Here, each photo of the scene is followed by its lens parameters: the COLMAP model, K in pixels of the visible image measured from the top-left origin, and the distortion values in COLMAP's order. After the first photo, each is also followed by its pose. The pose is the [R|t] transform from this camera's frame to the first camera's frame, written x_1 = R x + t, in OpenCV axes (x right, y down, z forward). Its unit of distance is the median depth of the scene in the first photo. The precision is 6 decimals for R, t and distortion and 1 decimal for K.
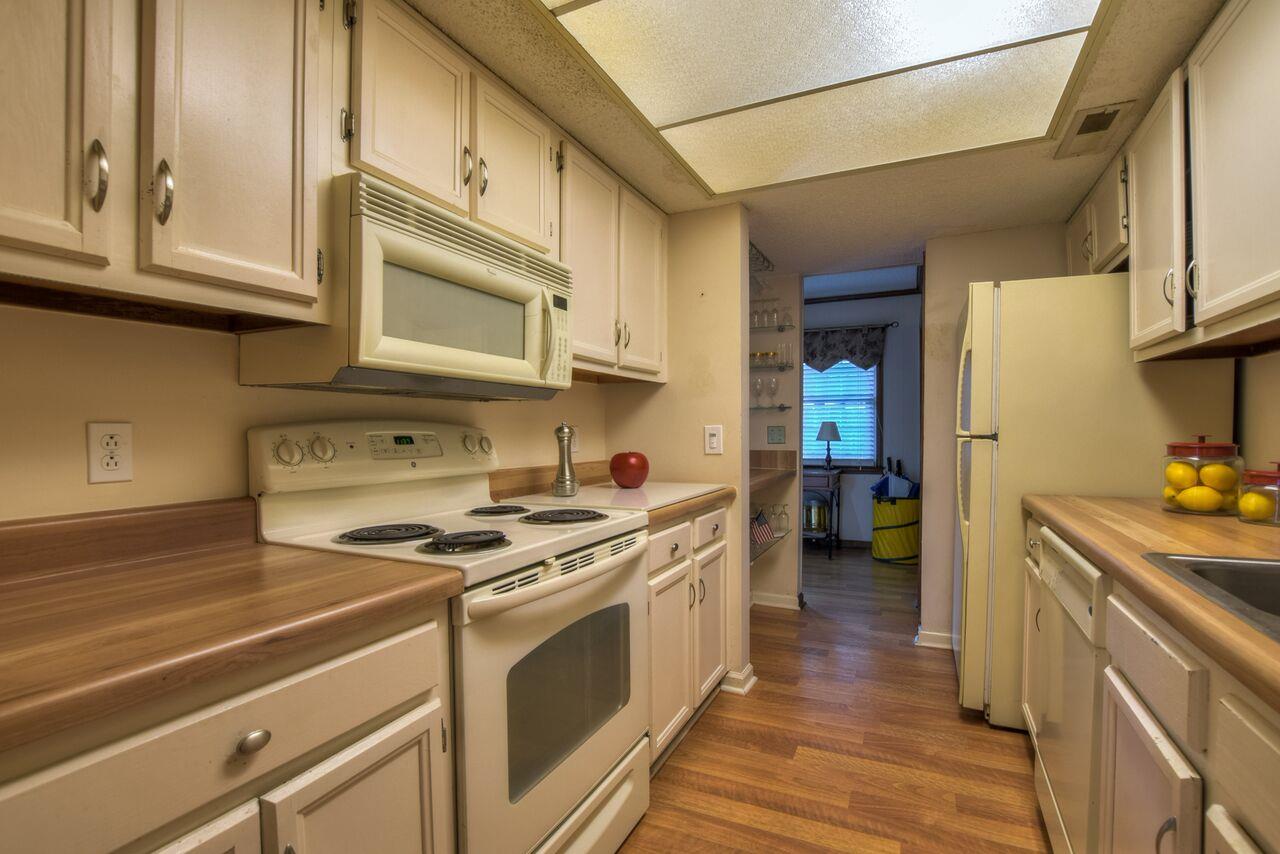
lens RADIAL K [[592.4, 0, 640.8], [0, 592.4, 436.3], [0, 0, 1]] dist [-0.002707, -0.000432]
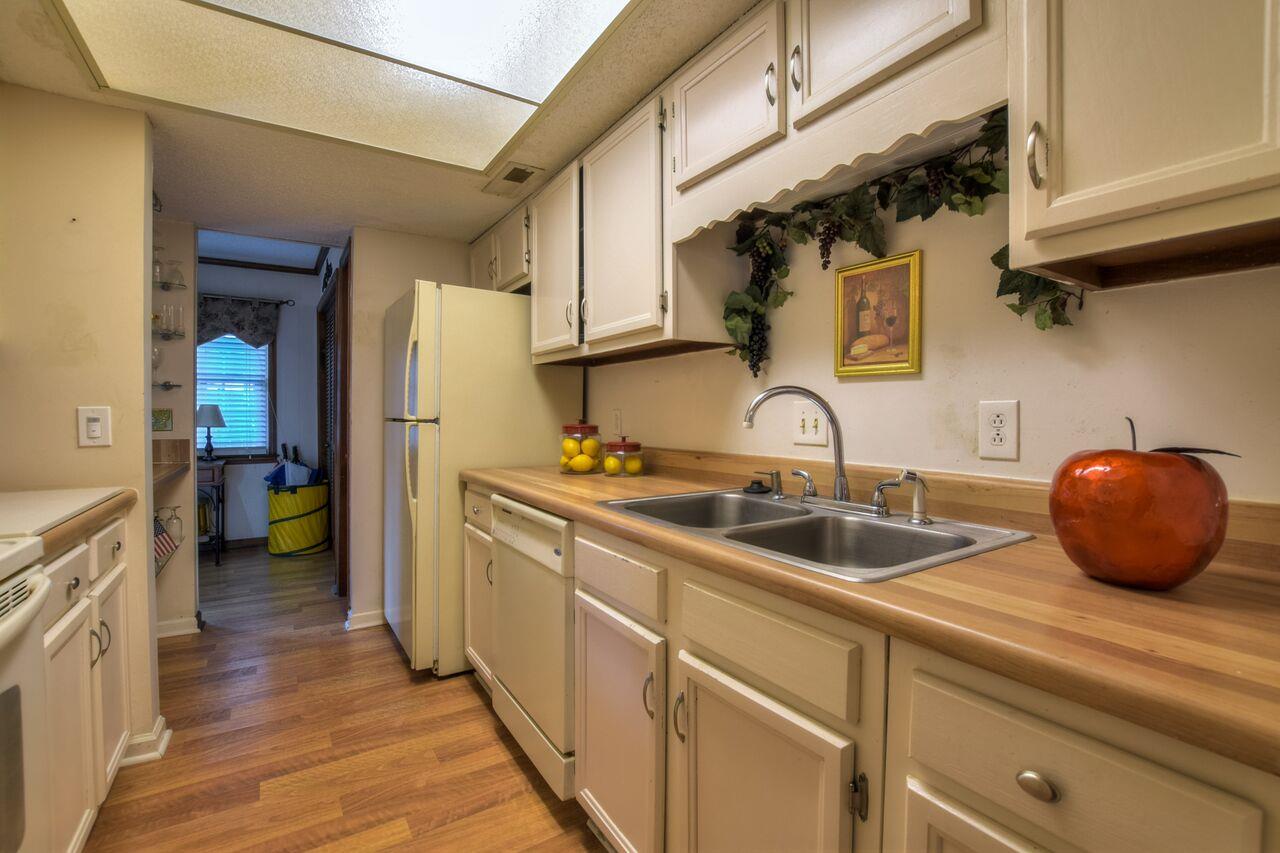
lens RADIAL K [[591.0, 0, 625.7], [0, 591.0, 421.1], [0, 0, 1]] dist [0.001364, 0.000473]
pose [[0.557066, -0.003460, 0.830461, -0.129608], [0.004188, 0.999990, 0.001357, 0.001240], [-0.830458, 0.002722, 0.557075, 0.072884]]
